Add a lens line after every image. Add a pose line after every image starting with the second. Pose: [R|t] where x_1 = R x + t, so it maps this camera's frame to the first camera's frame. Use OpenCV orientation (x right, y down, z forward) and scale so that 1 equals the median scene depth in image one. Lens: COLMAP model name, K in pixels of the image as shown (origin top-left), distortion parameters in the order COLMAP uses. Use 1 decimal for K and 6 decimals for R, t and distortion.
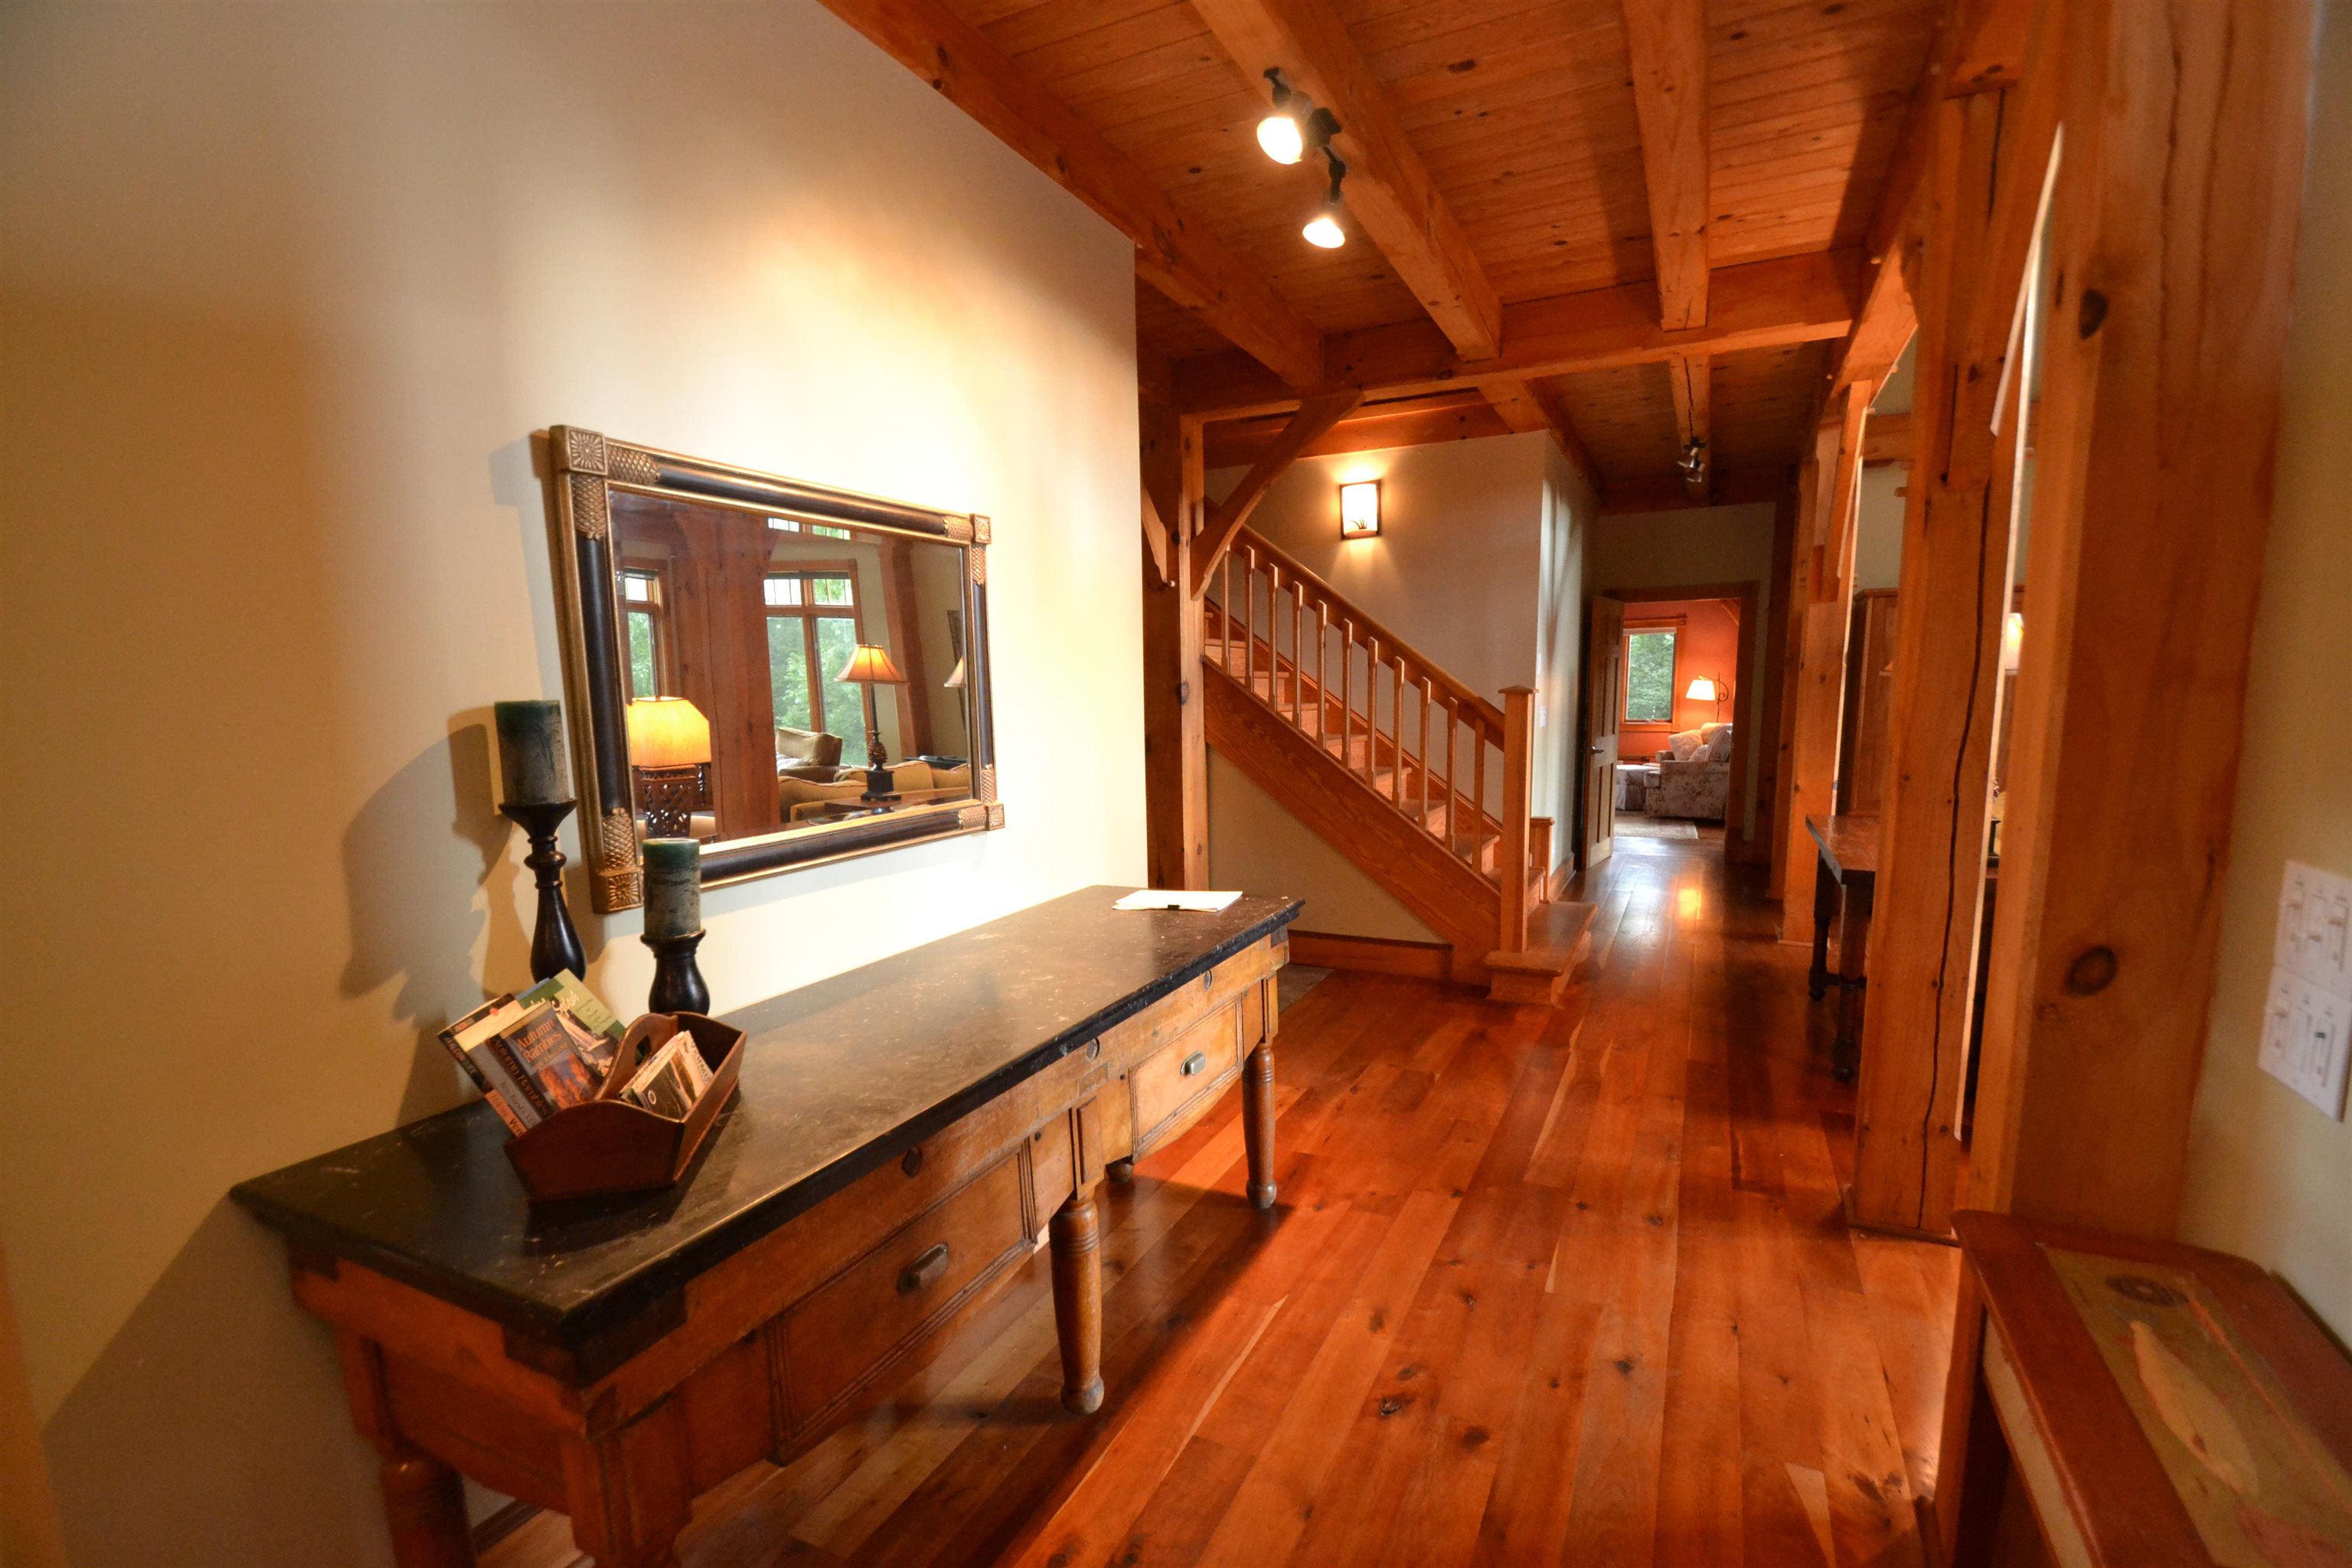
lens RADIAL K [[1048.1, 0, 1178.5], [0, 1048.1, 837.3], [0, 0, 1]] dist [0.023610, -0.023118]
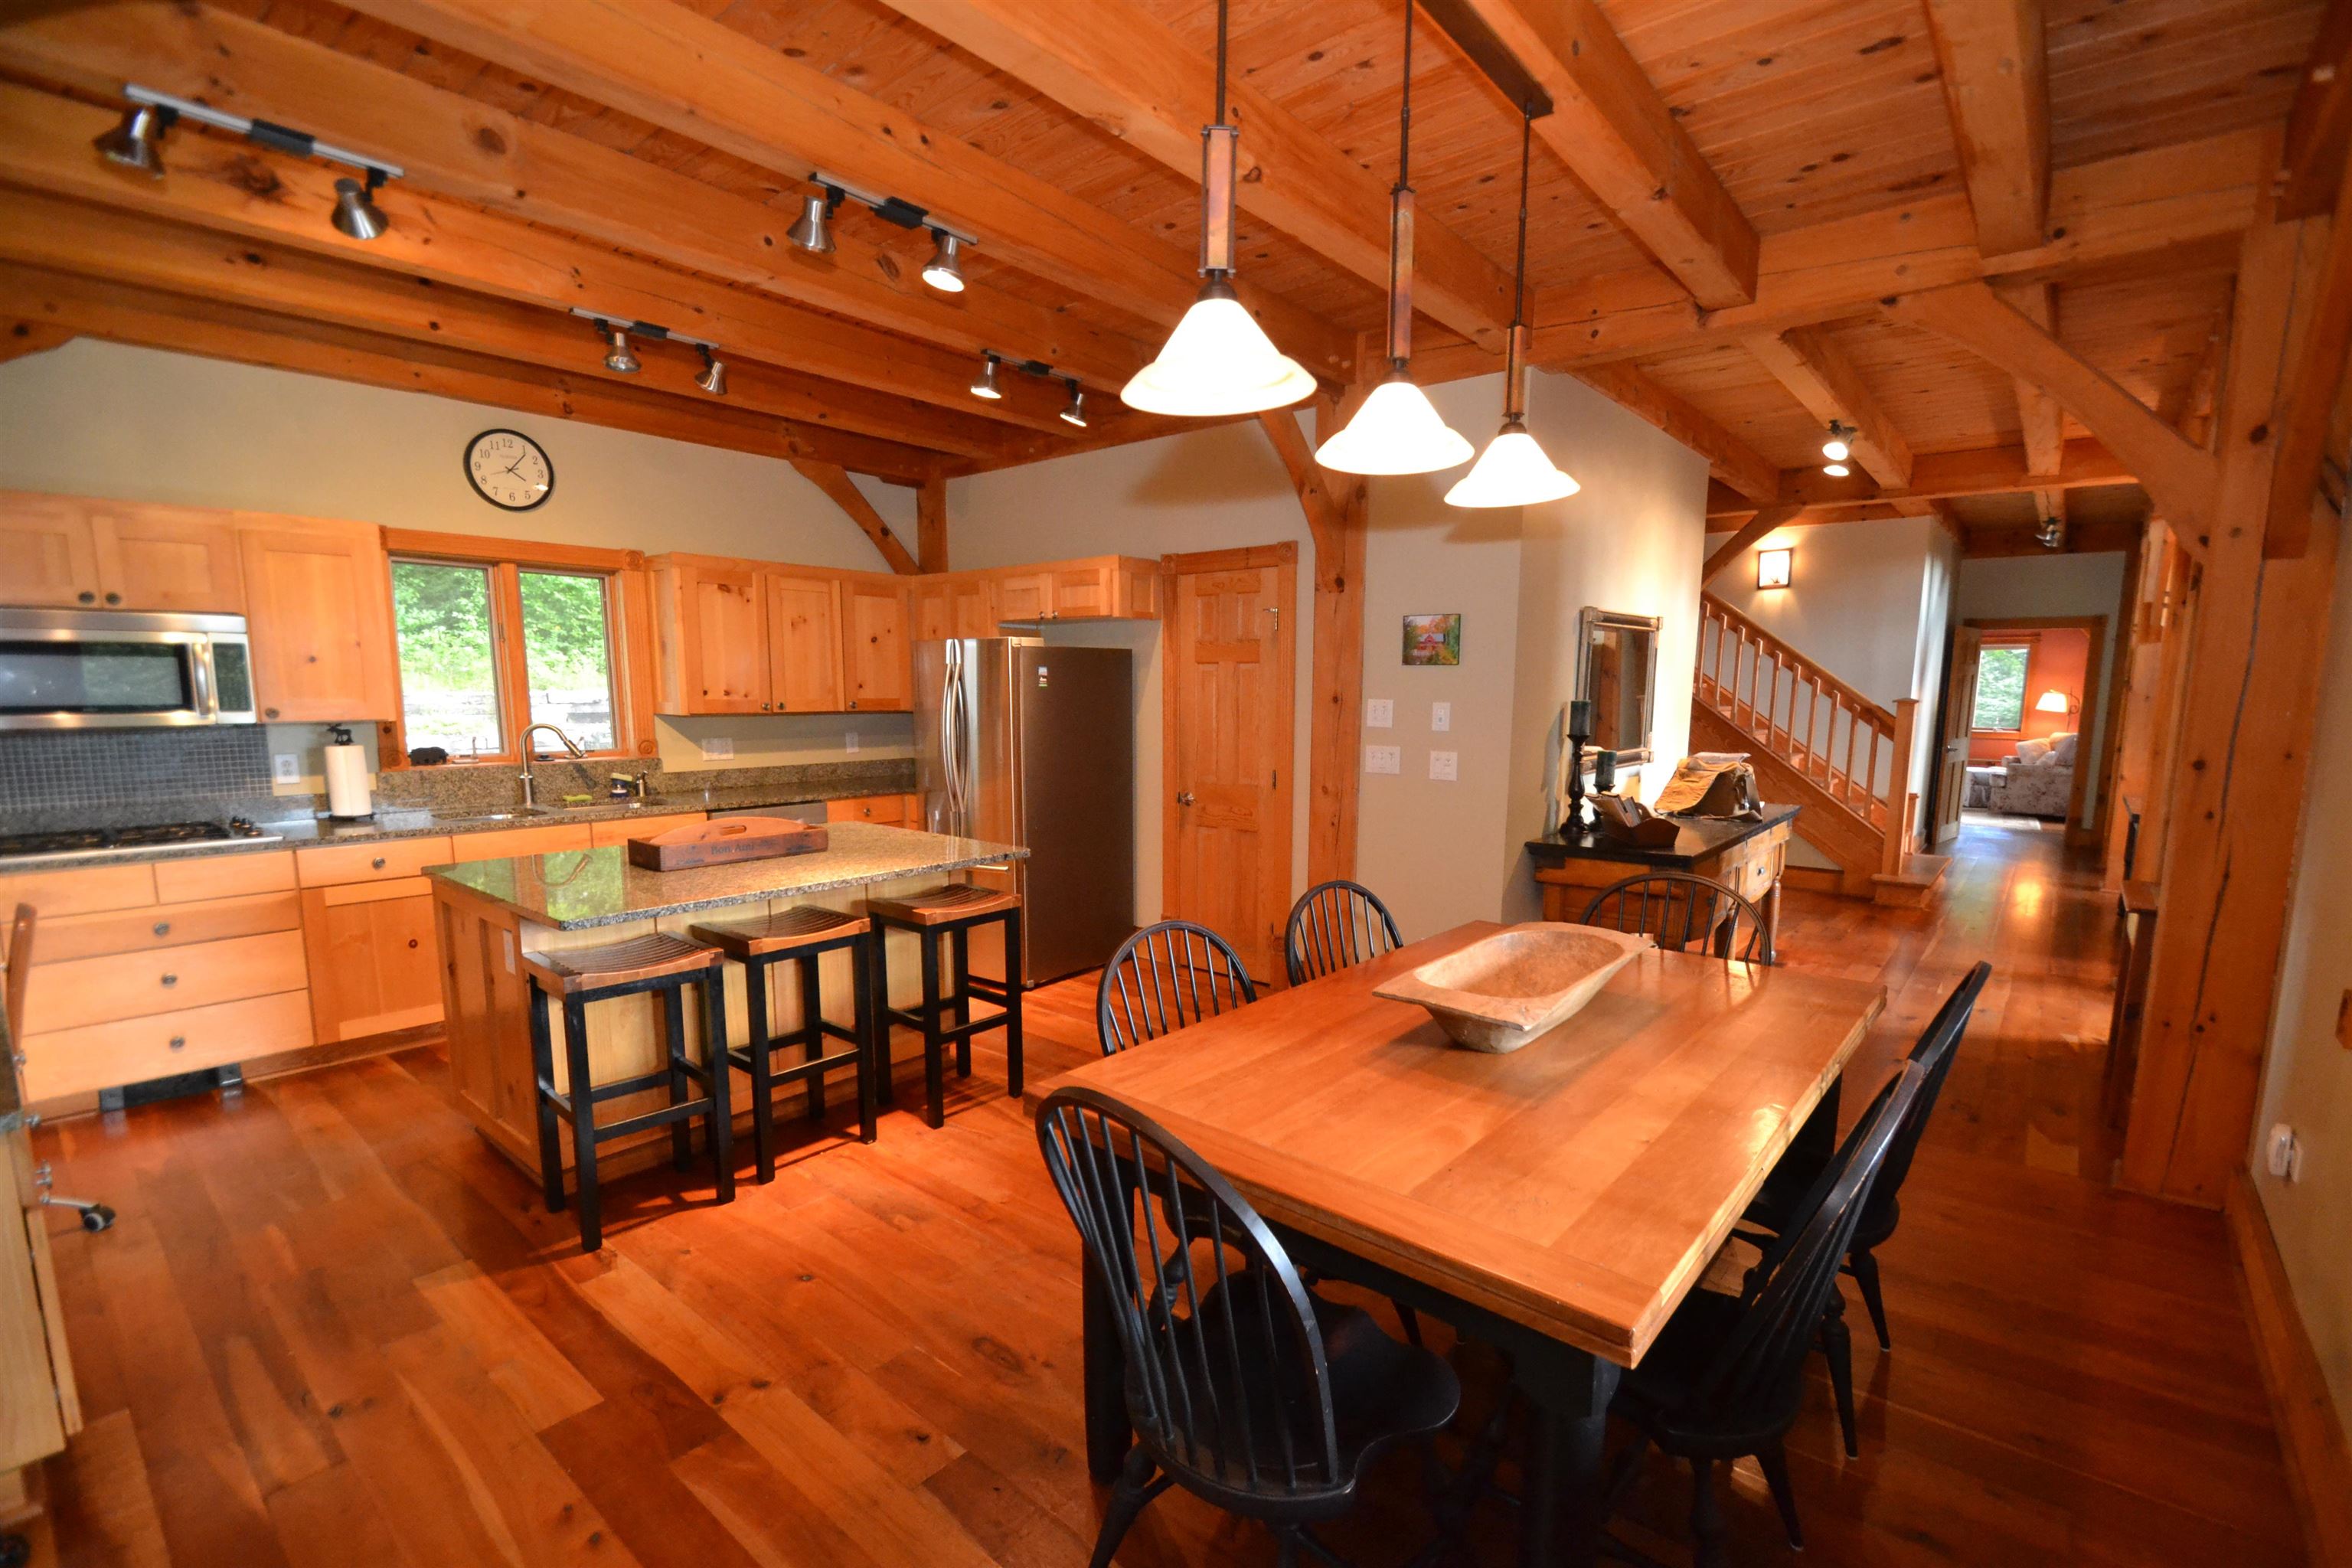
lens RADIAL K [[1048.1, 0, 1178.5], [0, 1048.1, 837.3], [0, 0, 1]] dist [0.023610, -0.023118]
pose [[0.972167, 0.053232, -0.228163, -0.258971], [-0.052328, 0.998580, 0.010016, 0.072967], [0.228372, 0.002202, 0.973572, -0.547539]]
